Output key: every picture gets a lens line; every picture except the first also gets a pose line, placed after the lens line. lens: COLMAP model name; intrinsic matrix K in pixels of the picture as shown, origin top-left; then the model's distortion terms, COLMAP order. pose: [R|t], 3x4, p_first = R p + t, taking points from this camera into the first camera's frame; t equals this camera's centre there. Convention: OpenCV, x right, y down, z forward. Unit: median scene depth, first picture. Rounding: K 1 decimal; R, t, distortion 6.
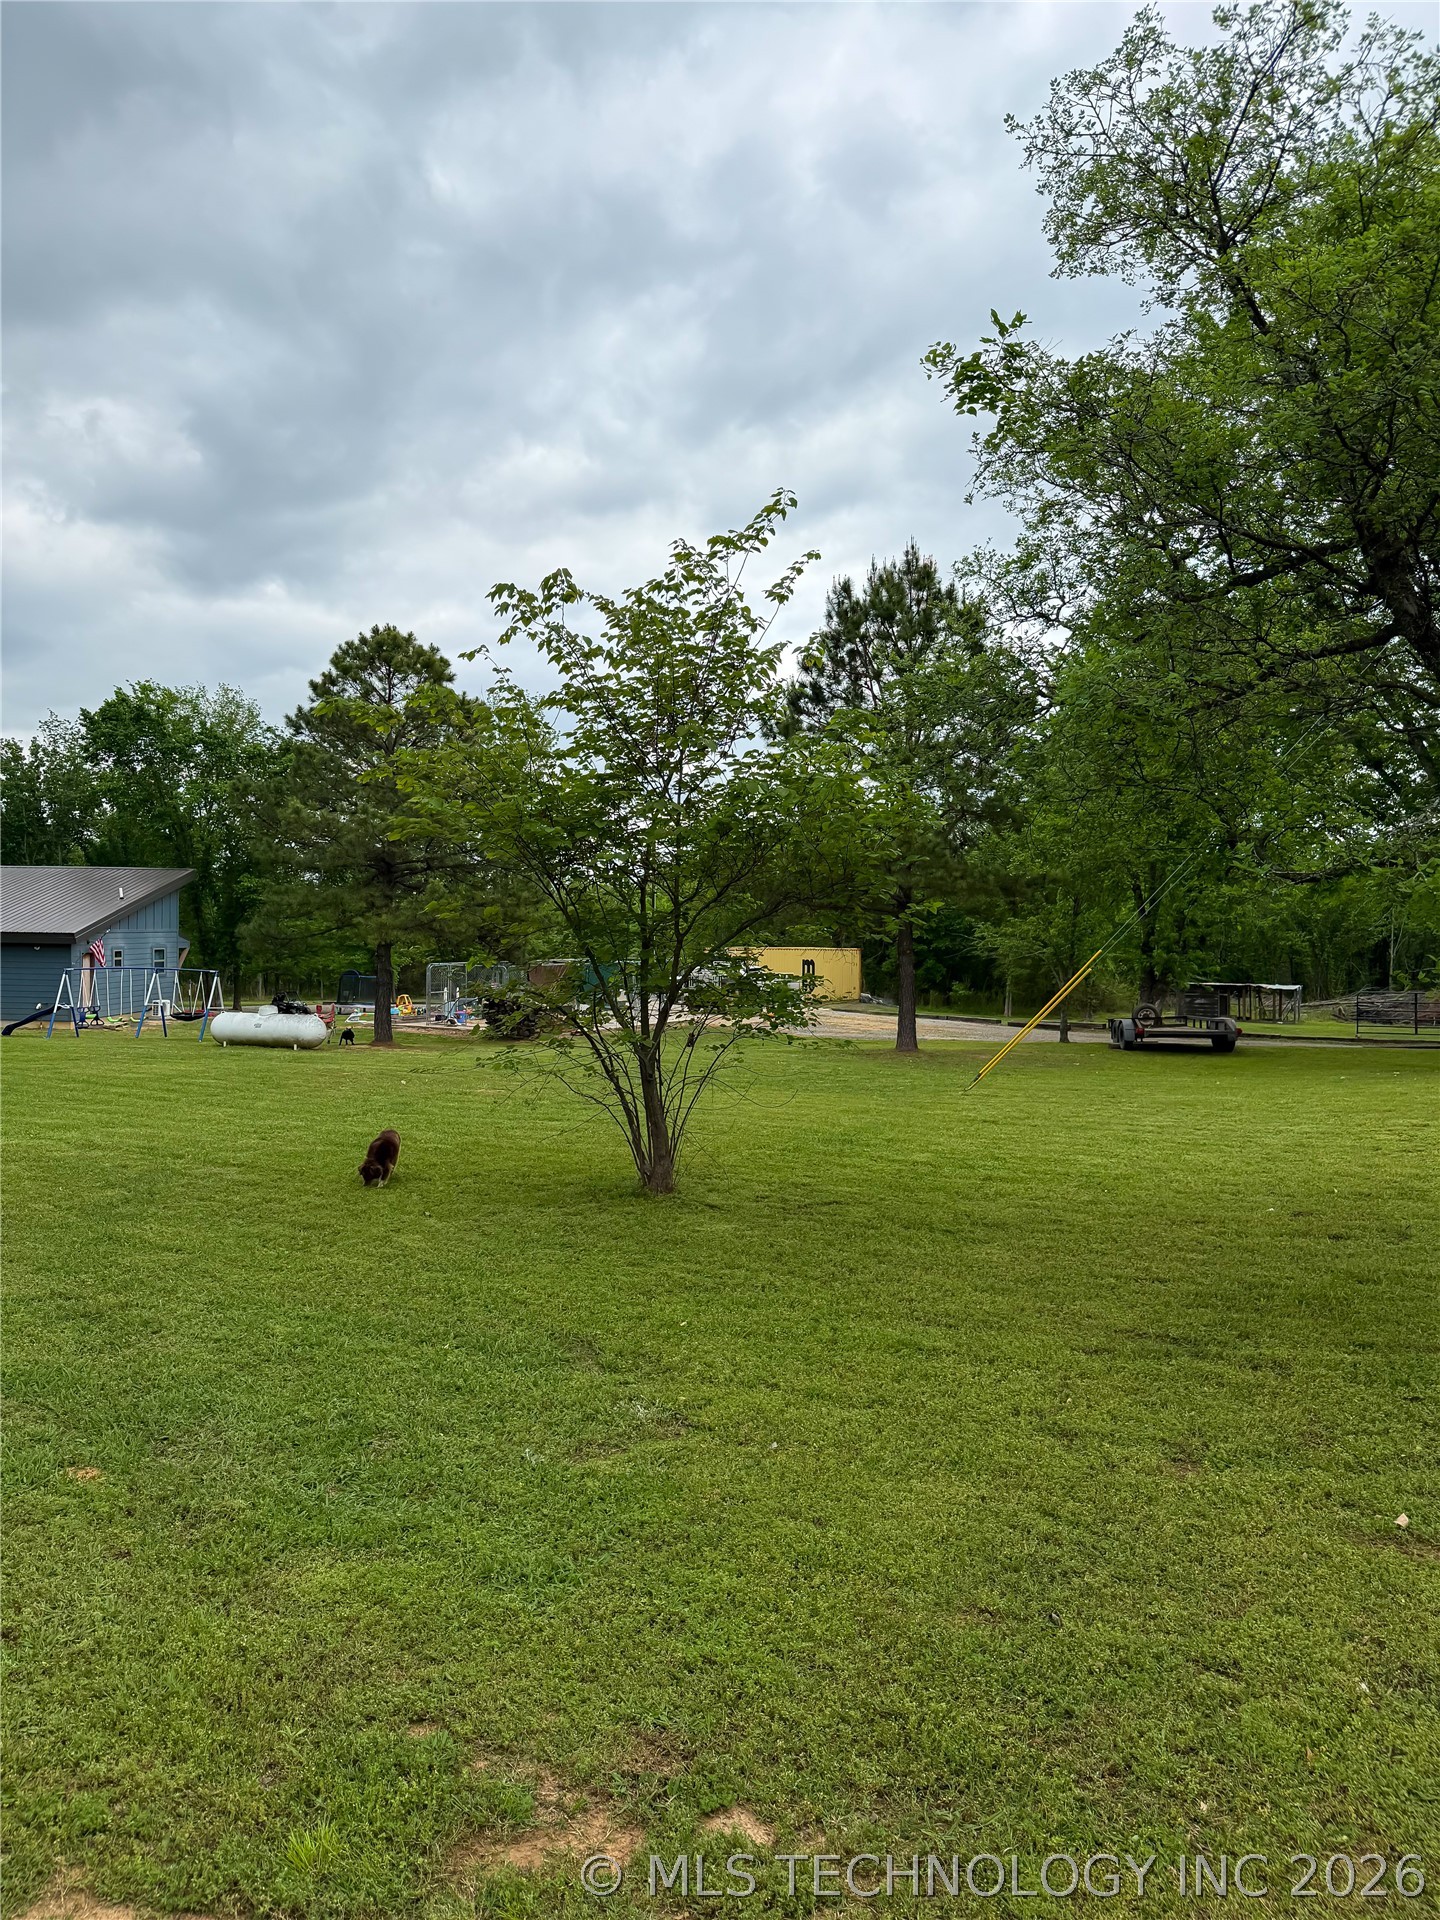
lens RADIAL K [[1354.0, 0, 715.0], [0, 1354.0, 954.9], [0, 0, 1]] dist [0.029781, -0.026513]
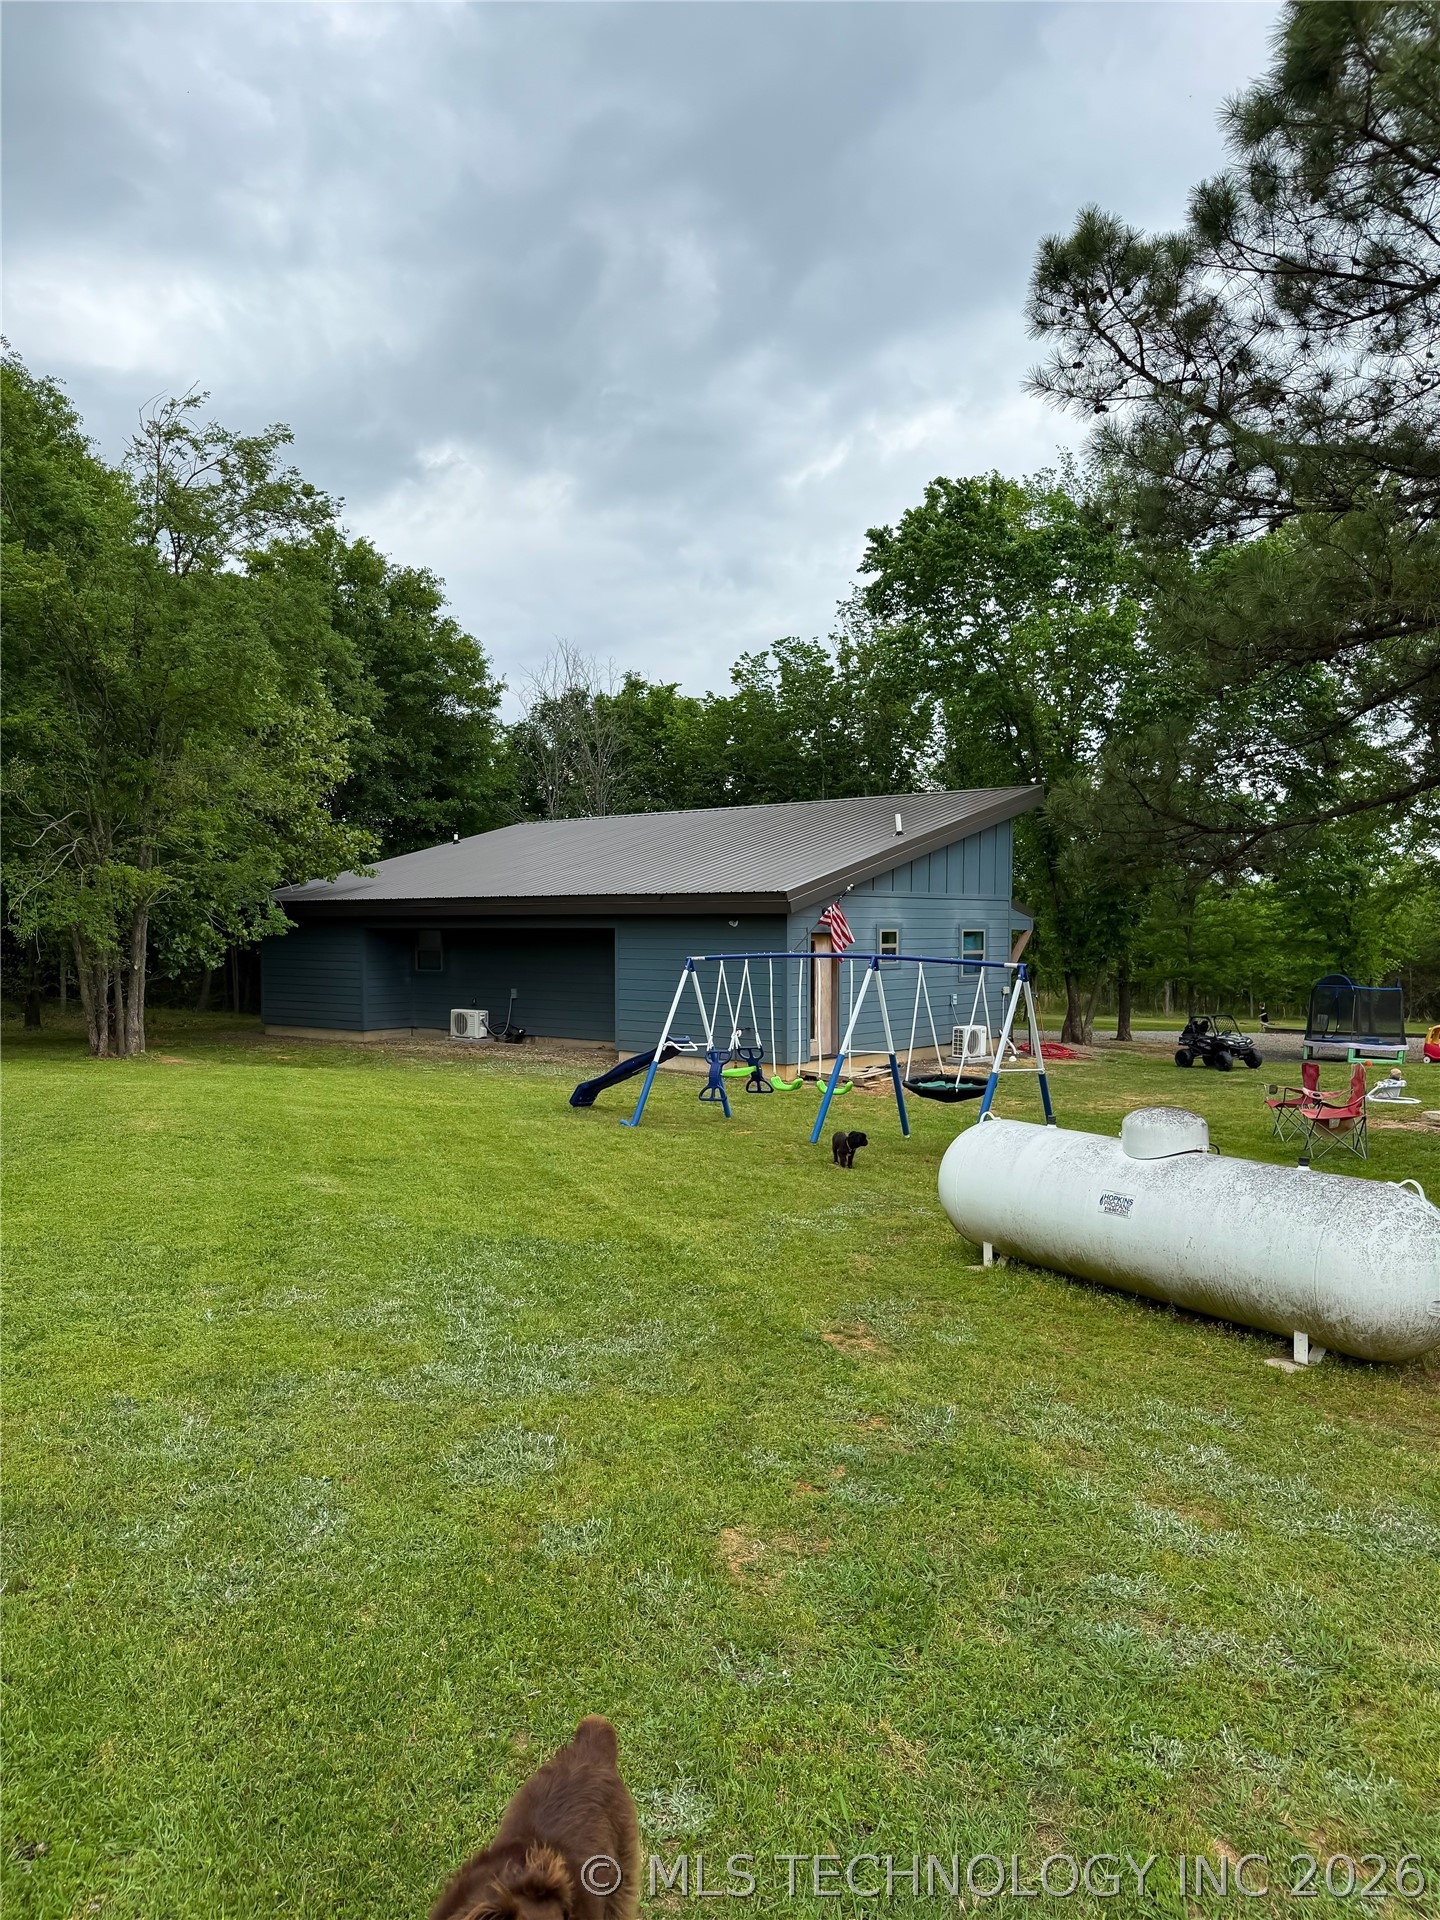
lens RADIAL K [[1354.0, 0, 715.0], [0, 1354.0, 954.9], [0, 0, 1]] dist [0.029781, -0.026513]
pose [[0.797528, 0.001736, -0.603279, -0.645465], [-0.006374, 0.999964, -0.005549, 0.035324], [0.603248, 0.008270, 0.797511, 1.979957]]
